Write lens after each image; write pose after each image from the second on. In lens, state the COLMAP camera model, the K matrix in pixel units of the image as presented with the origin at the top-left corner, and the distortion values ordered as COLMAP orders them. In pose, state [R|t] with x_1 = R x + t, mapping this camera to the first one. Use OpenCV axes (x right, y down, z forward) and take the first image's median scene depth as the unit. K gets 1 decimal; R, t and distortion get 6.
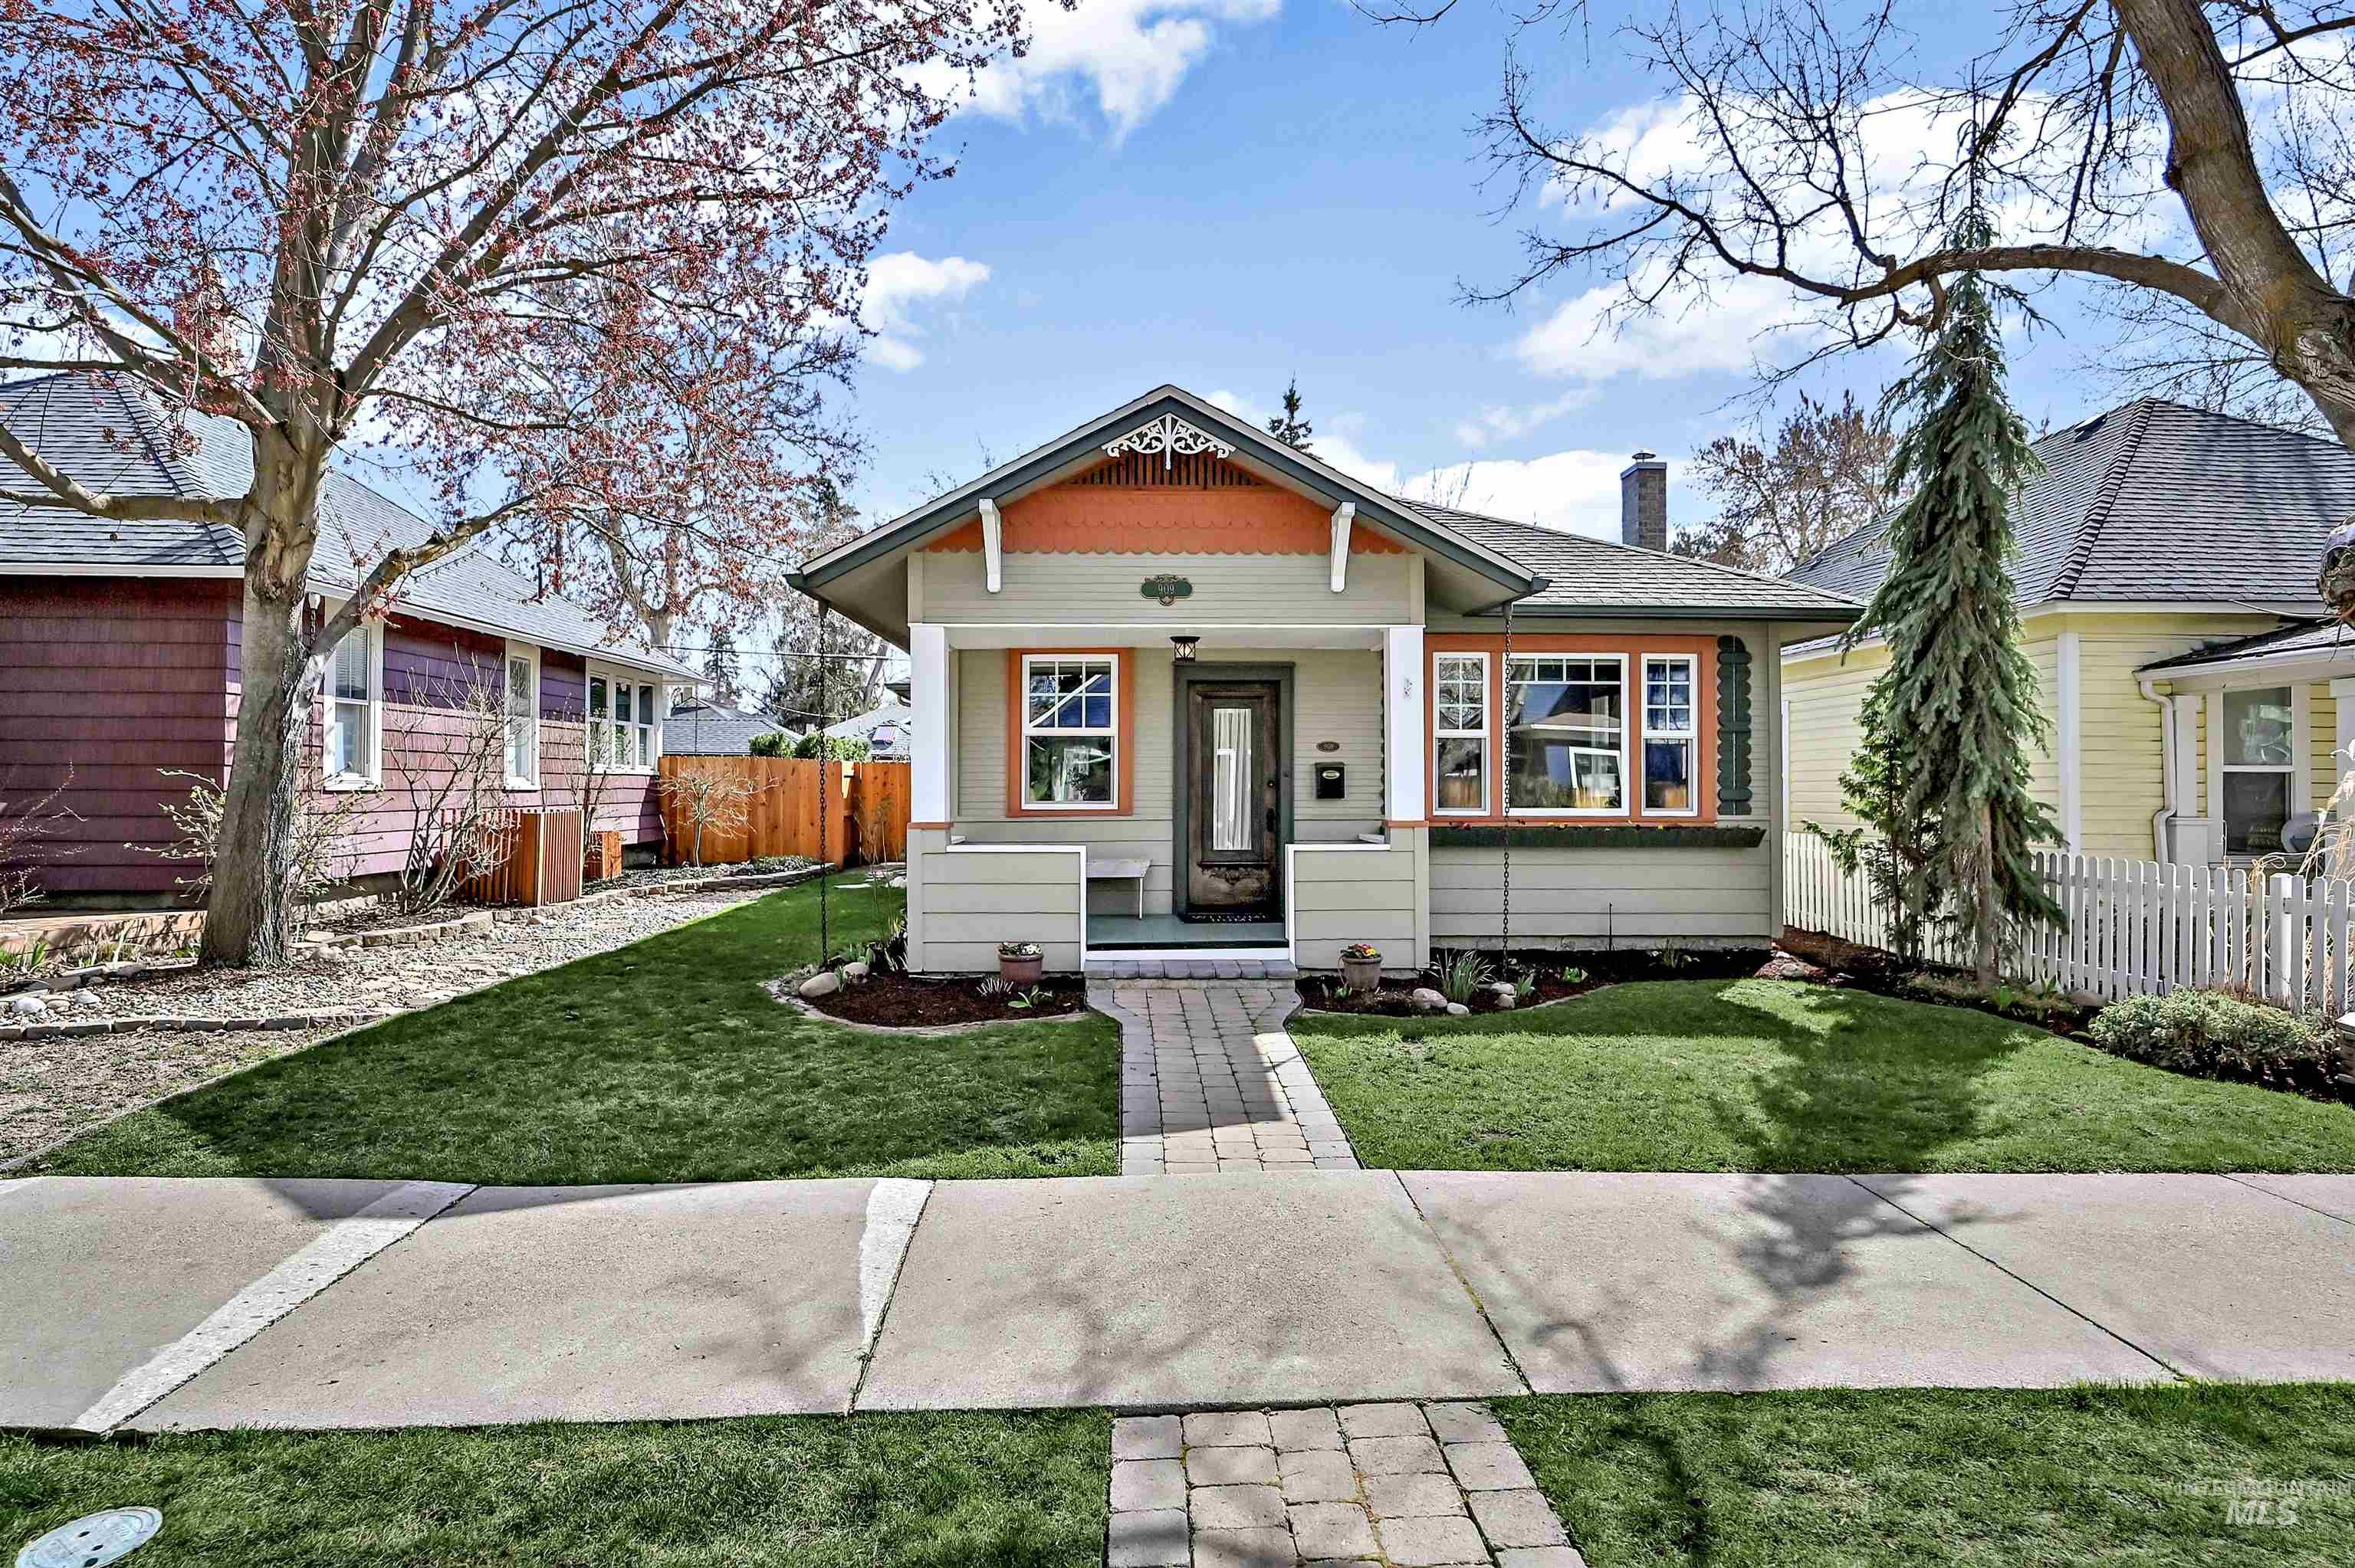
lens RADIAL K [[1298.2, 0, 1177.5], [0, 1298.2, 784.0], [0, 0, 1]] dist [0.001488, 0.000178]
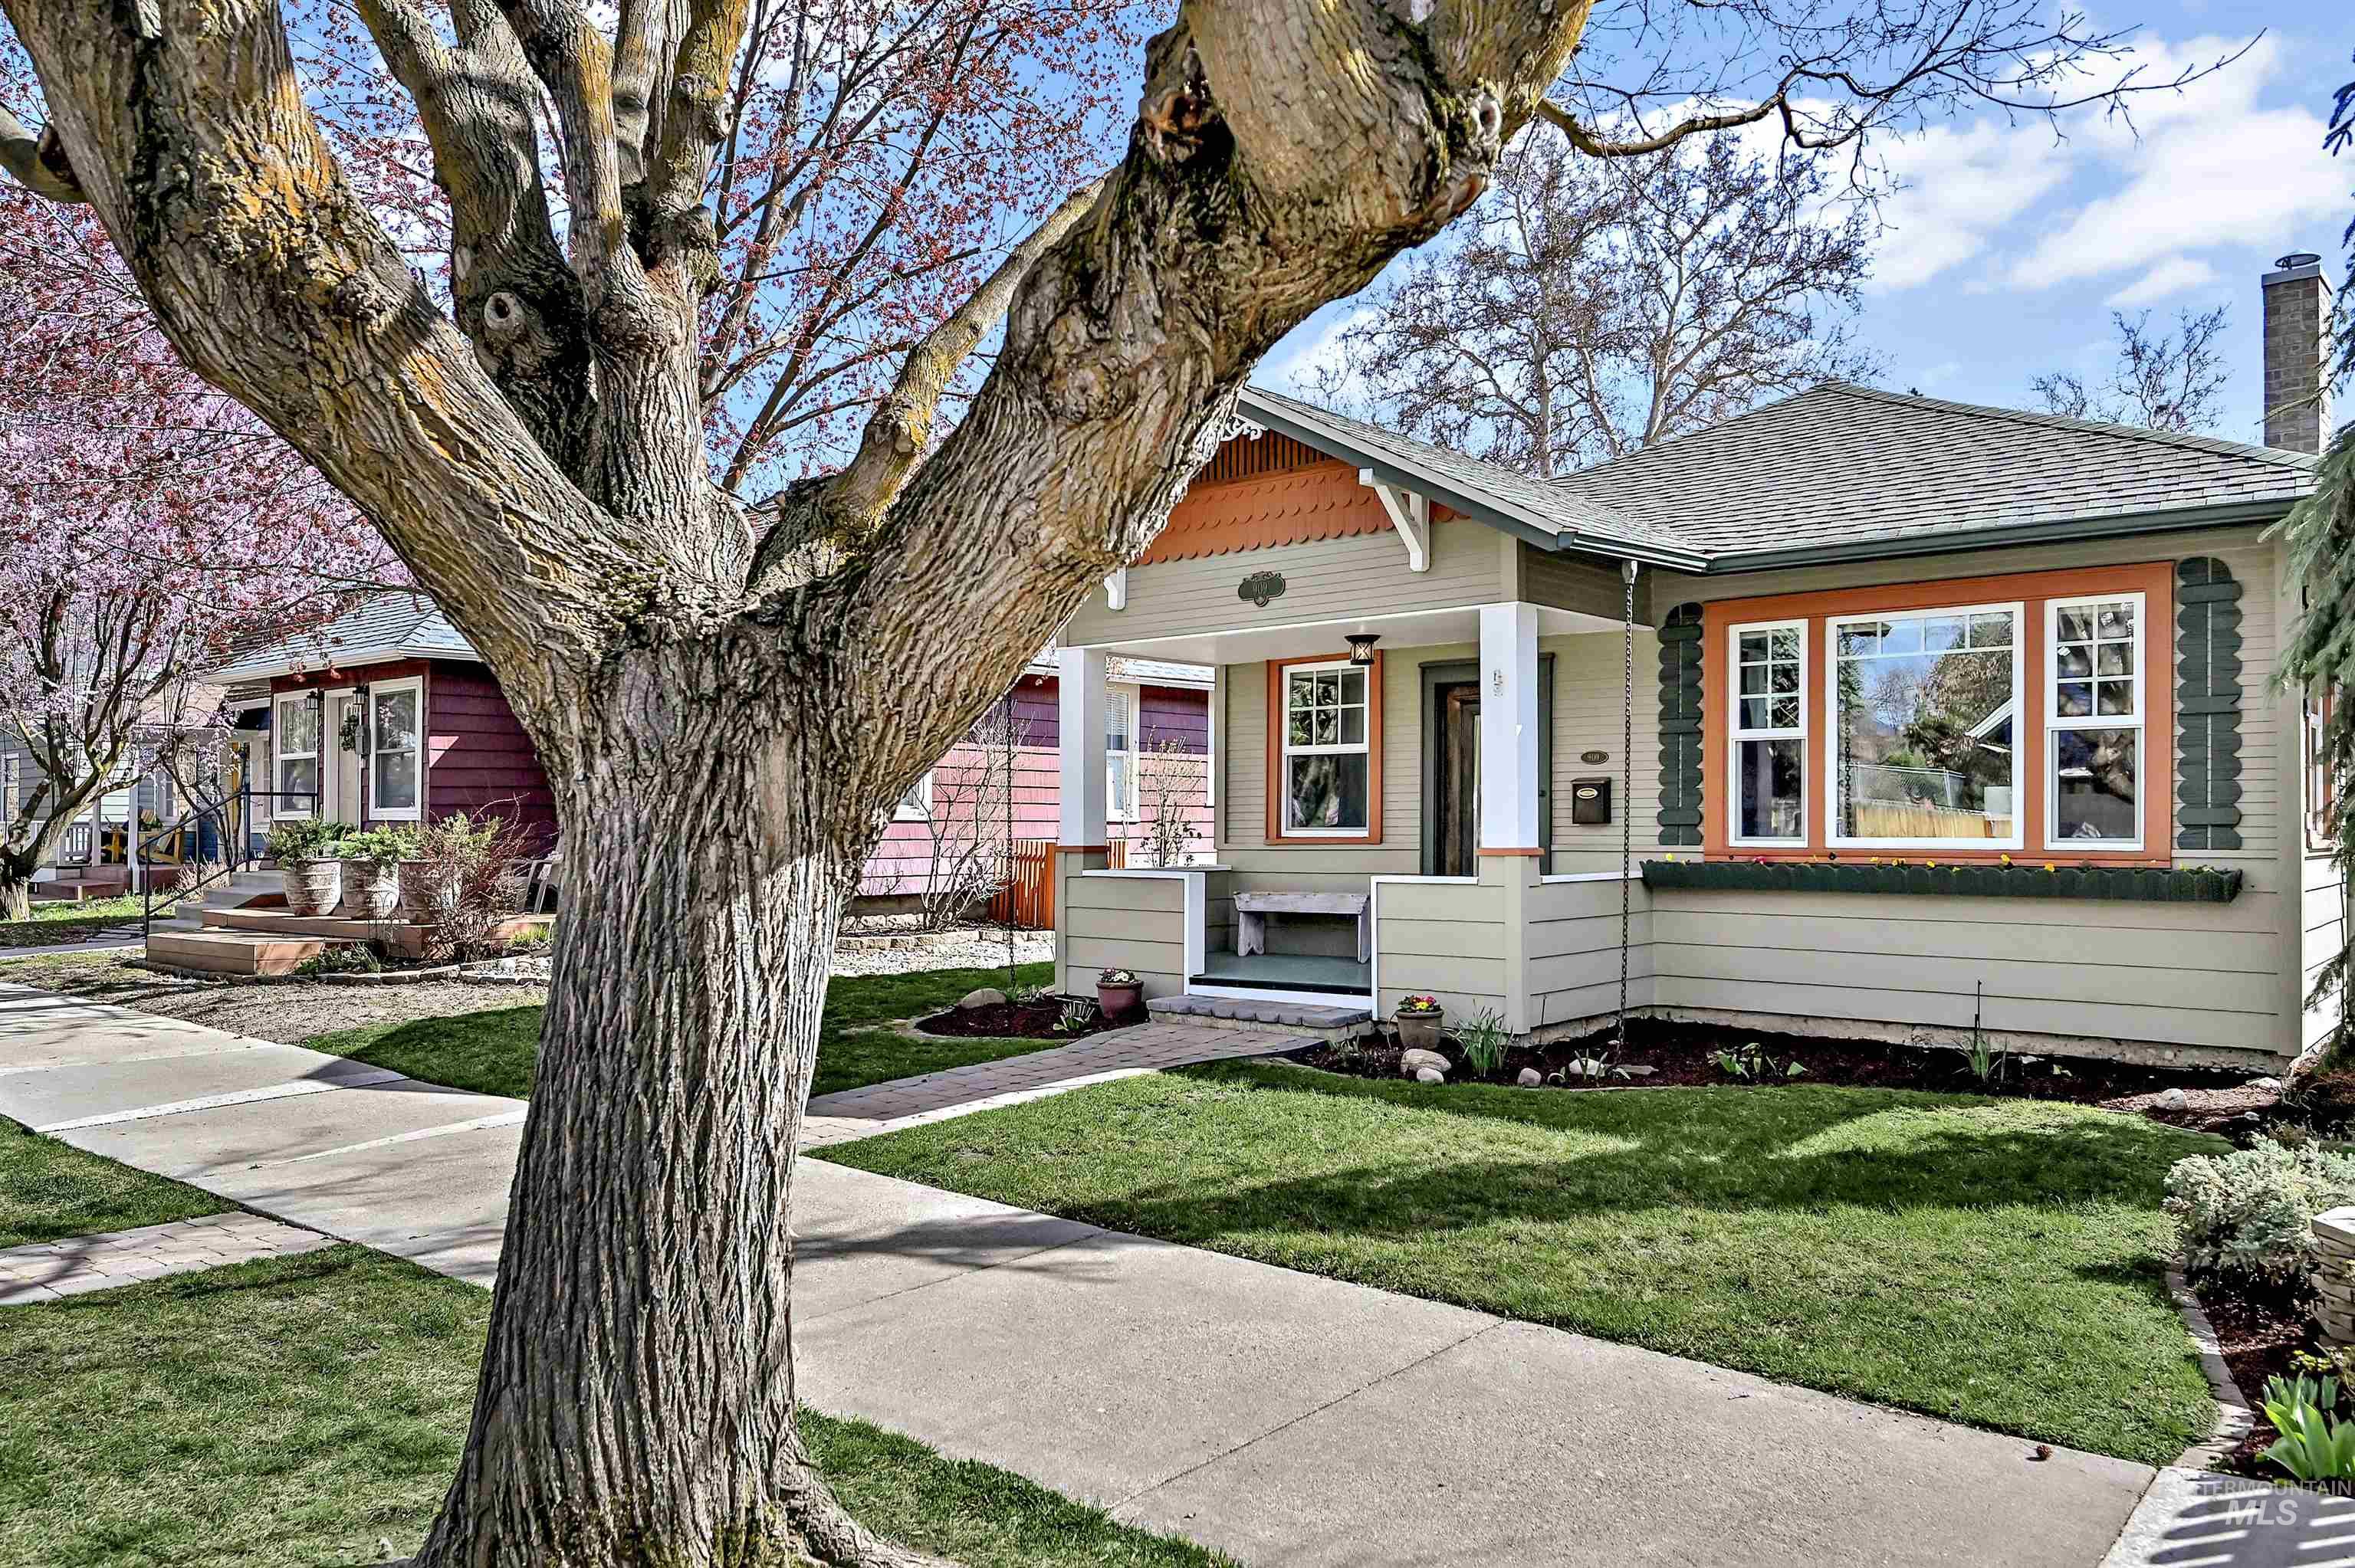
lens RADIAL K [[1676.2, 0, 1186.8], [0, 1676.2, 834.6], [0, 0, 1]] dist [0.002012, 0.000752]
pose [[0.734228, 0.001887, -0.678900, 0.743889], [0.001394, 0.999990, 0.004287, 0.015338], [0.678902, -0.004094, 0.734218, 0.112244]]
